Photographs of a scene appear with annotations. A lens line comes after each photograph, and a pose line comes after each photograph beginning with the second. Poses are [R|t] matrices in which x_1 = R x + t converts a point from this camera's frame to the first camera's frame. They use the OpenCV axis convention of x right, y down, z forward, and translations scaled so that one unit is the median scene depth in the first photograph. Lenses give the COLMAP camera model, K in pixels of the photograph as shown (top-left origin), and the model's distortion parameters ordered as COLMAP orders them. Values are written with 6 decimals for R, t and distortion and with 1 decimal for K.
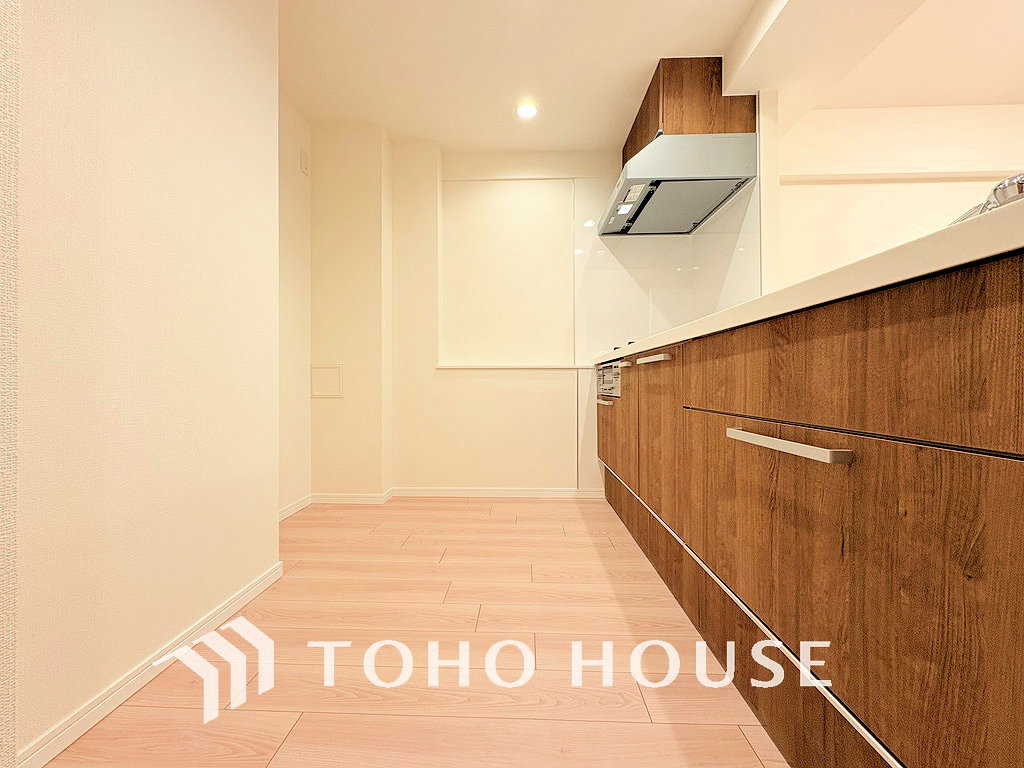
lens RADIAL K [[409.7, 0, 510.7], [0, 409.7, 384.0], [0, 0, 1]] dist [-0.000163, 0.000289]
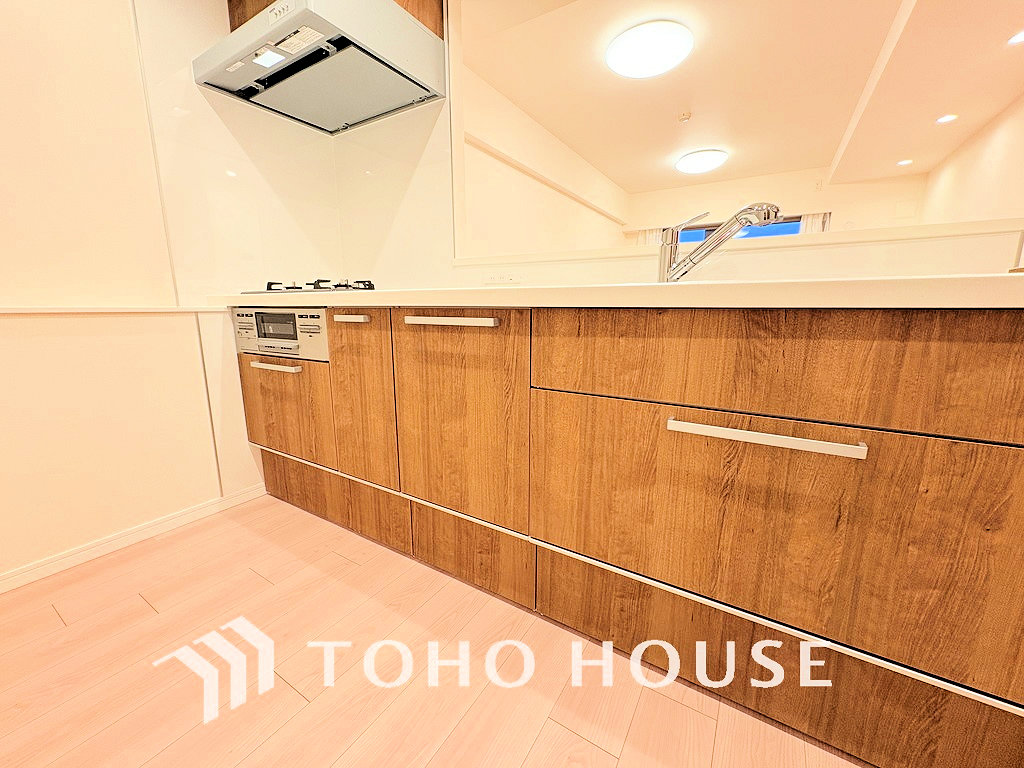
lens RADIAL K [[409.7, 0, 510.6], [0, 409.7, 382.0], [0, 0, 1]] dist [-0.000163, 0.000289]
pose [[0.501439, -0.158868, 0.850482, -0.496444], [-0.000218, 0.982974, 0.183745, -0.174460], [-0.865193, -0.092322, 0.492866, 1.050298]]
